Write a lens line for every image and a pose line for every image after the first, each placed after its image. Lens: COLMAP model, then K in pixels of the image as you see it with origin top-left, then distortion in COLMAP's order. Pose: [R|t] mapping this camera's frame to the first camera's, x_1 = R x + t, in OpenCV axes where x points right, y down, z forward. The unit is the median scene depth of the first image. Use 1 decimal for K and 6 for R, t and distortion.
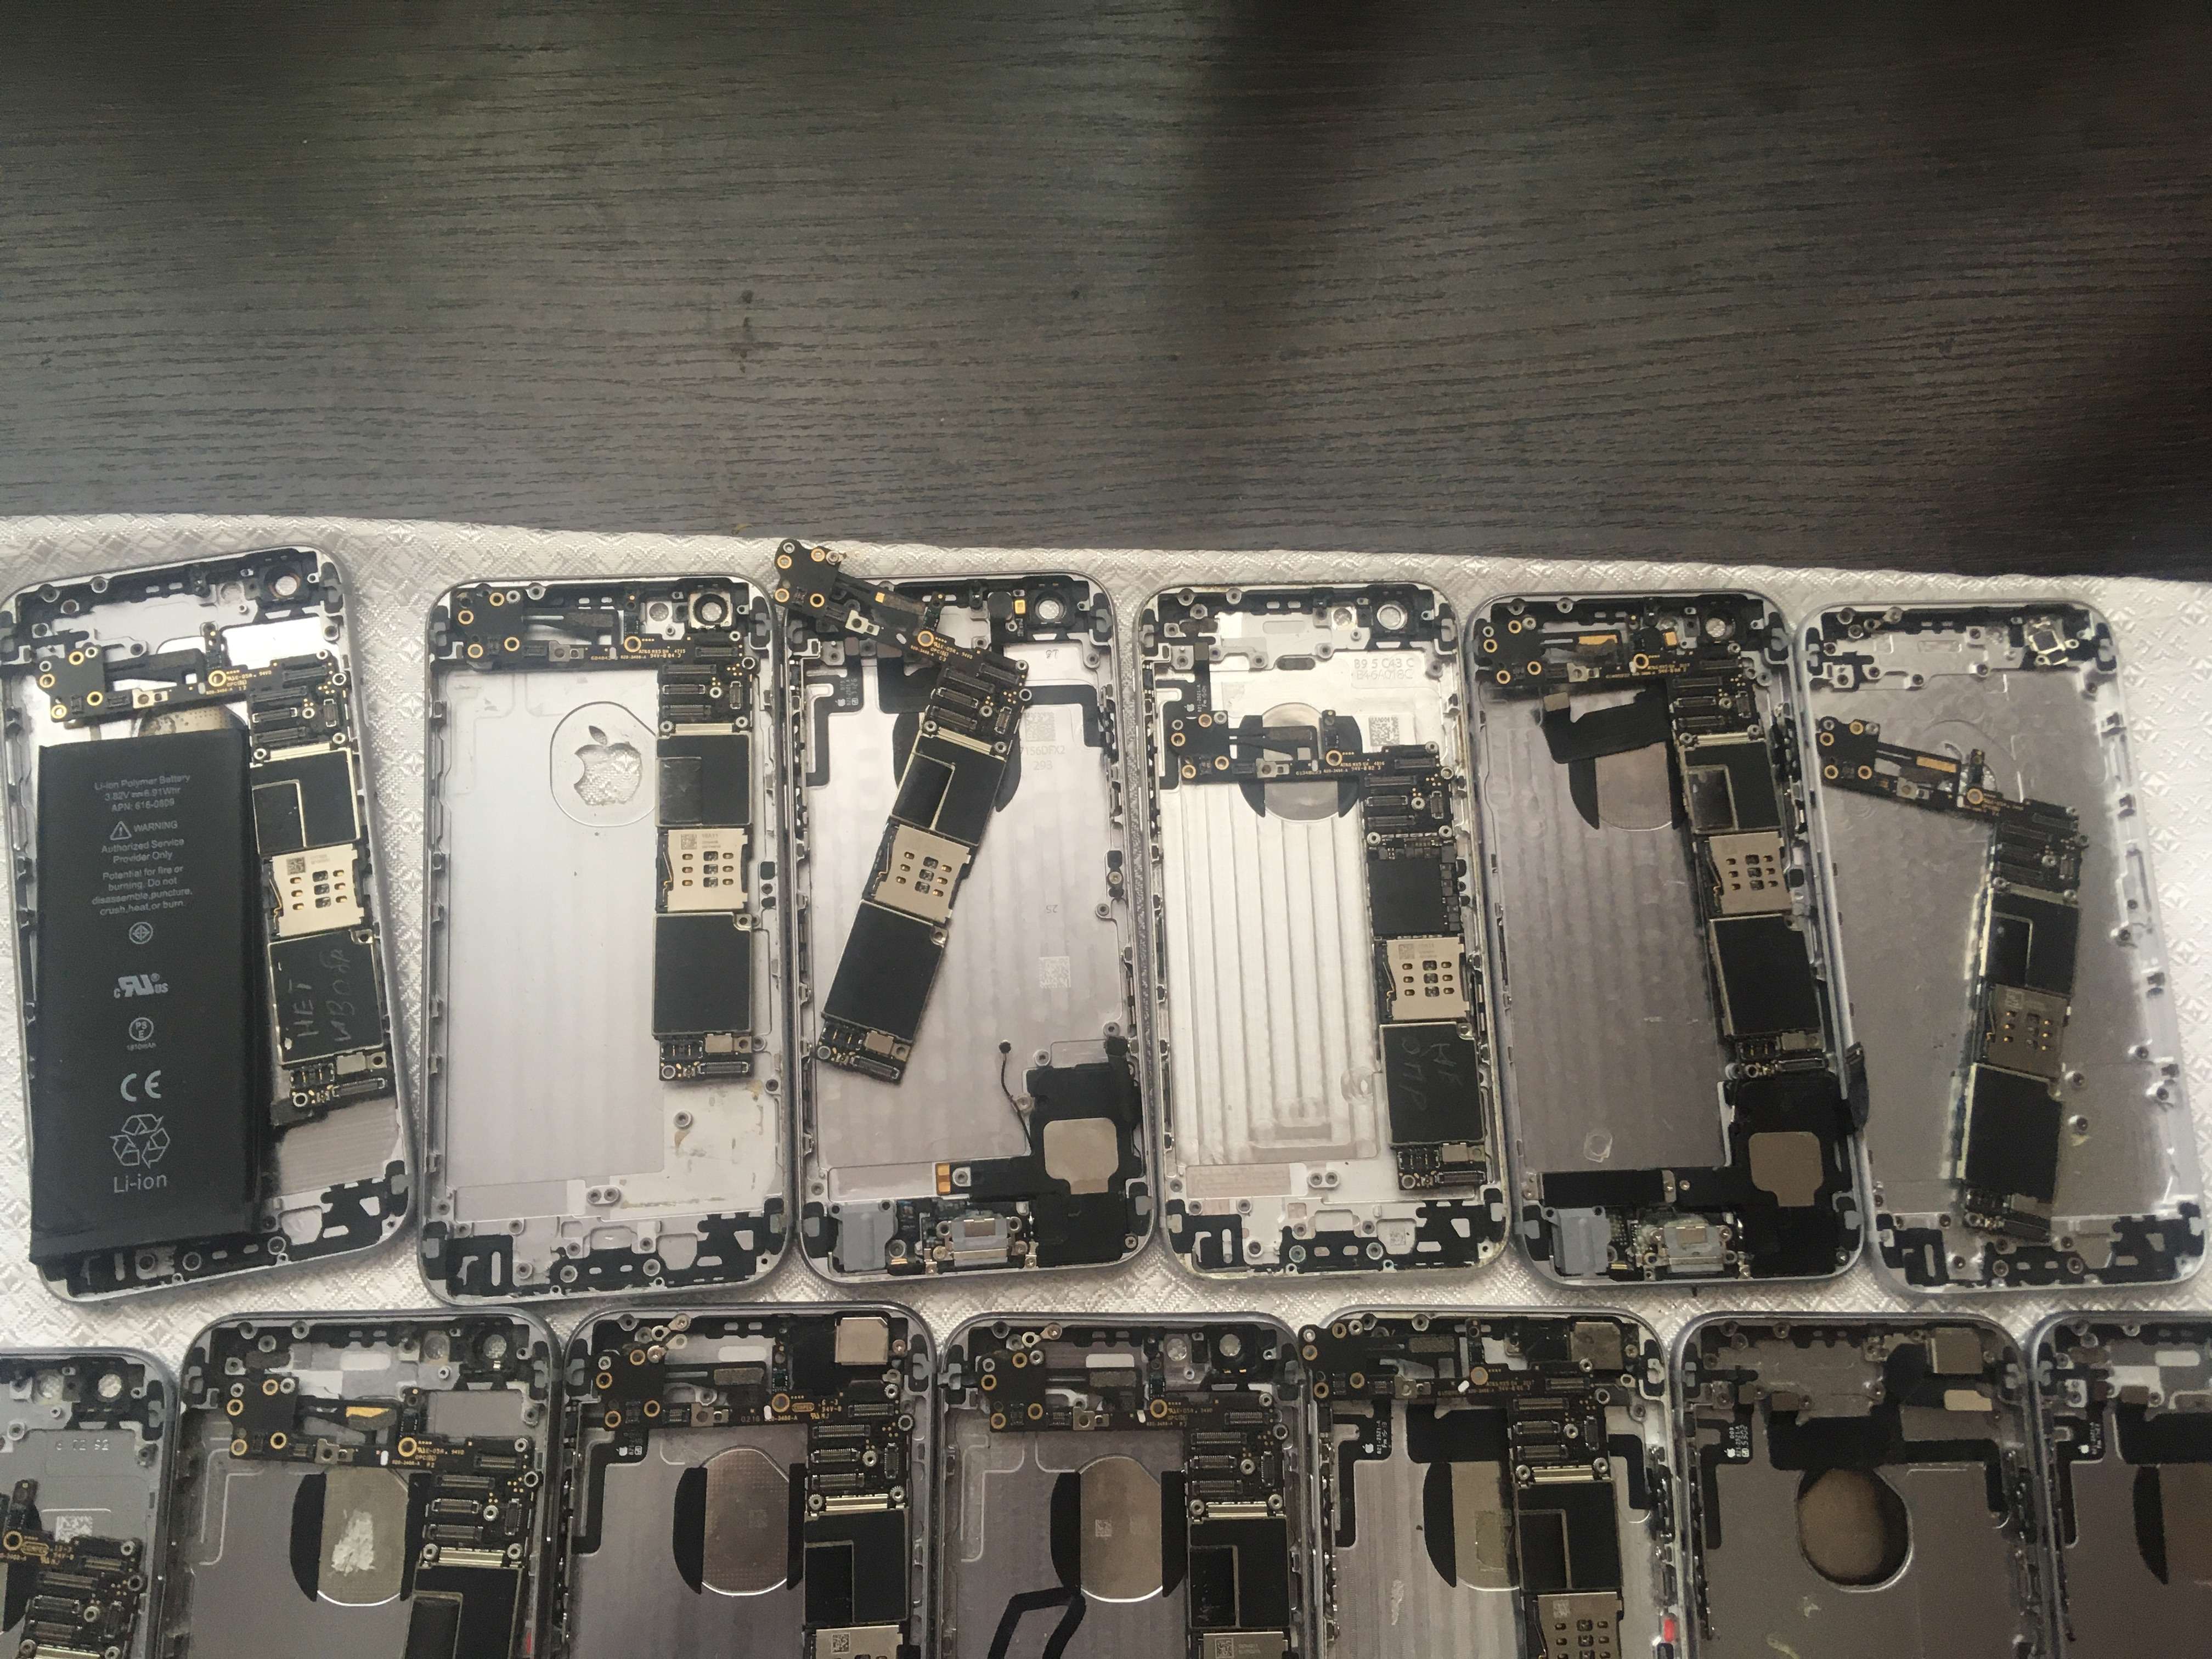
lens RADIAL K [[1872.5, 0, 1101.0], [0, 1872.5, 827.7], [0, 0, 1]] dist [0.108575, -0.182759]
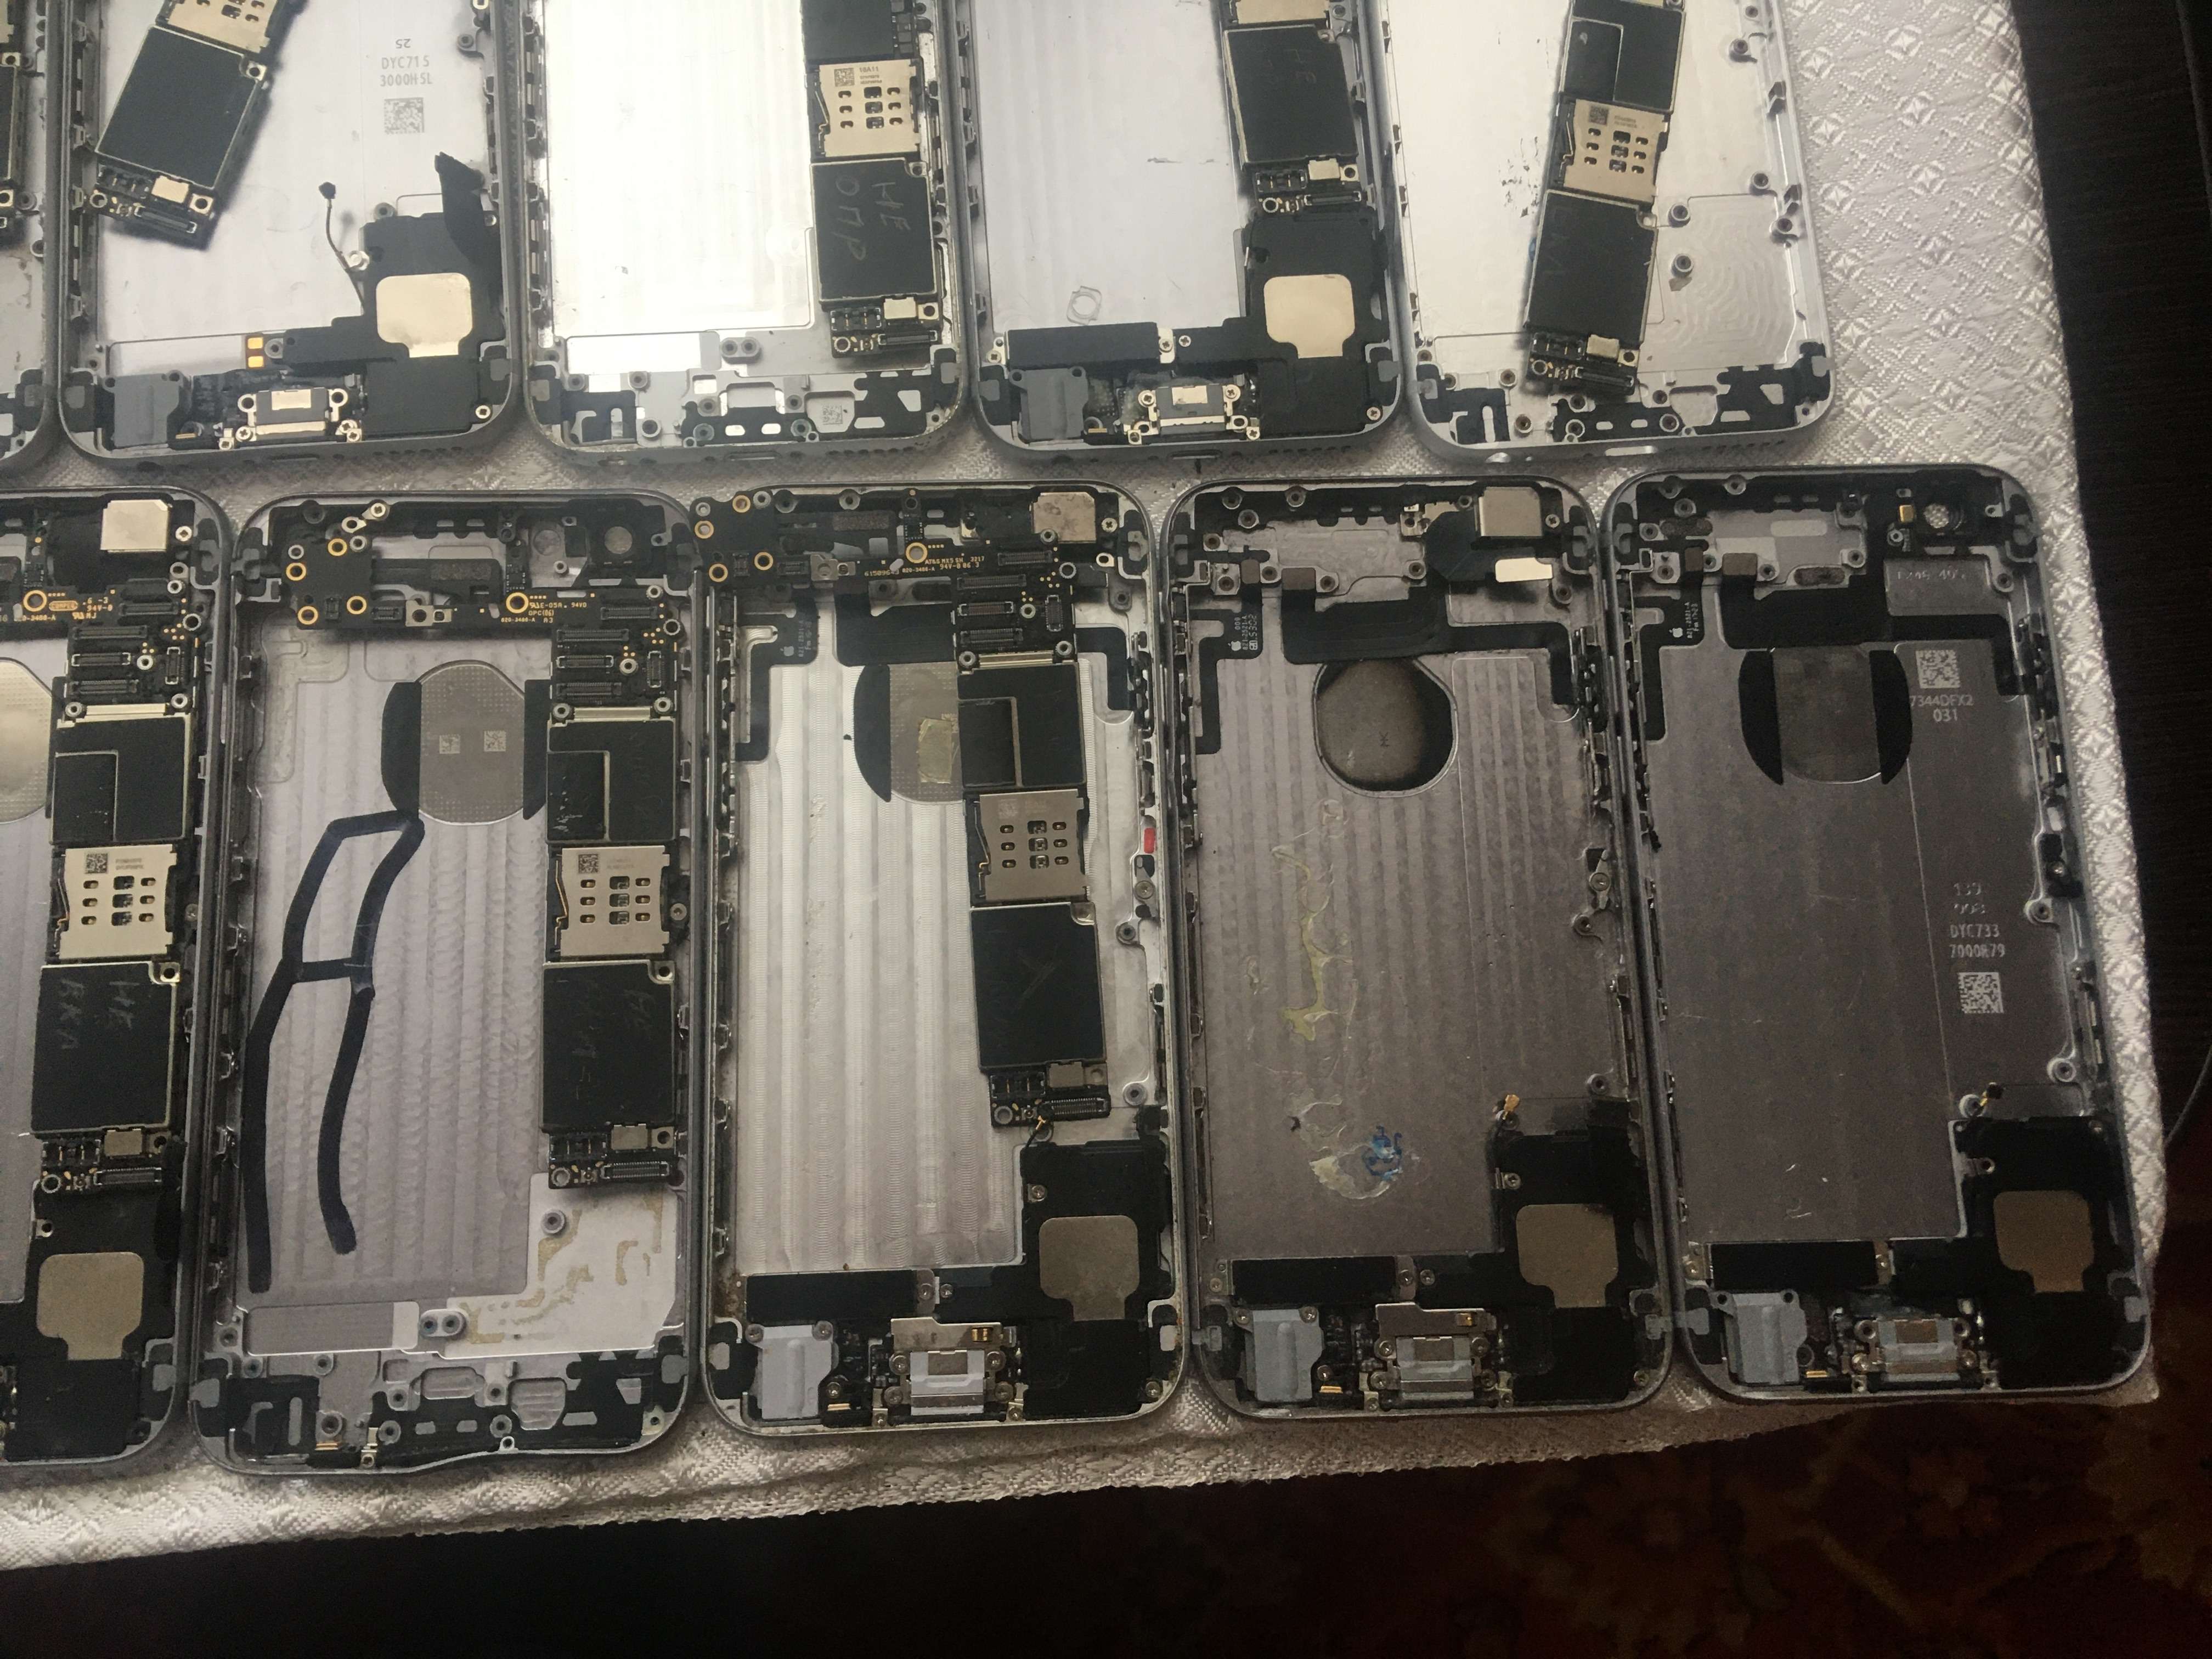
lens RADIAL K [[1912.1, 0, 1104.0], [0, 1912.1, 809.7], [0, 0, 1]] dist [0.118914, -0.208115]
pose [[0.999188, -0.039332, -0.008687, 0.275441], [0.039558, 0.998834, 0.027664, 0.369824], [0.007588, -0.027985, 0.999580, 0.166986]]
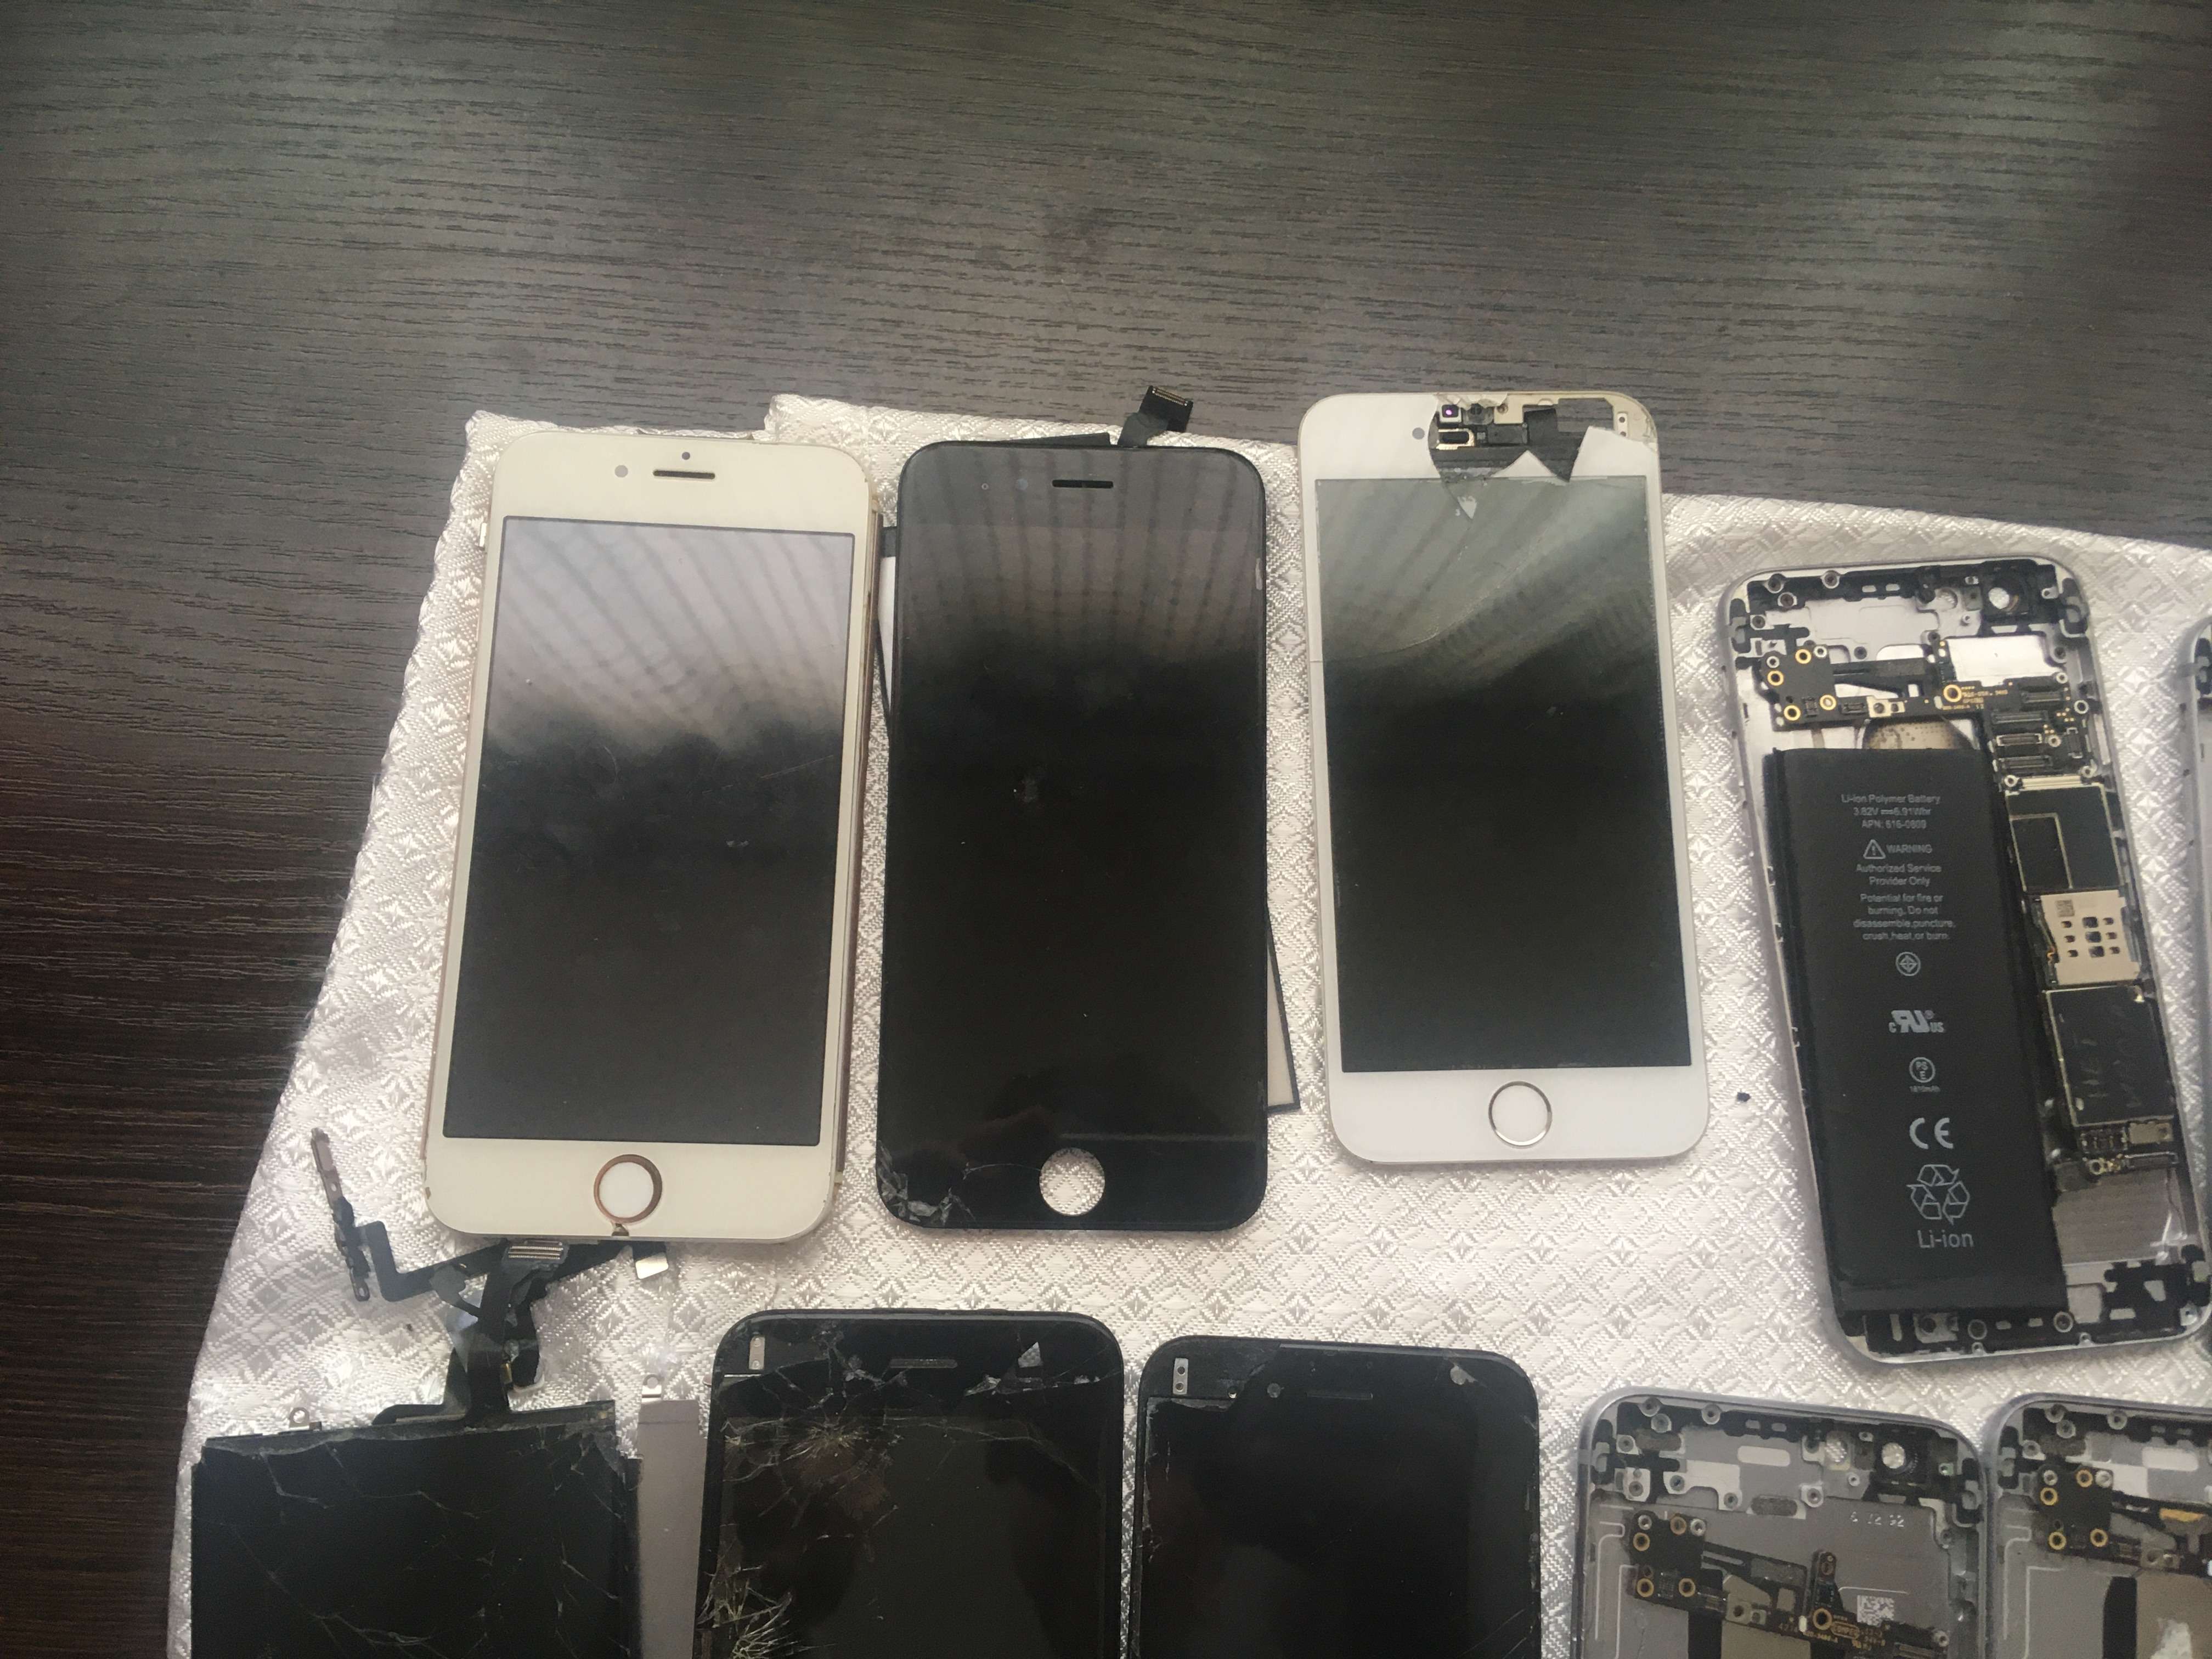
lens RADIAL K [[1872.5, 0, 1101.0], [0, 1872.5, 827.7], [0, 0, 1]] dist [0.108575, -0.182759]
pose [[0.993525, 0.106856, -0.038590, -0.851529], [-0.106565, 0.994260, 0.009518, 0.022170], [0.039386, -0.005344, 0.999210, 0.063105]]
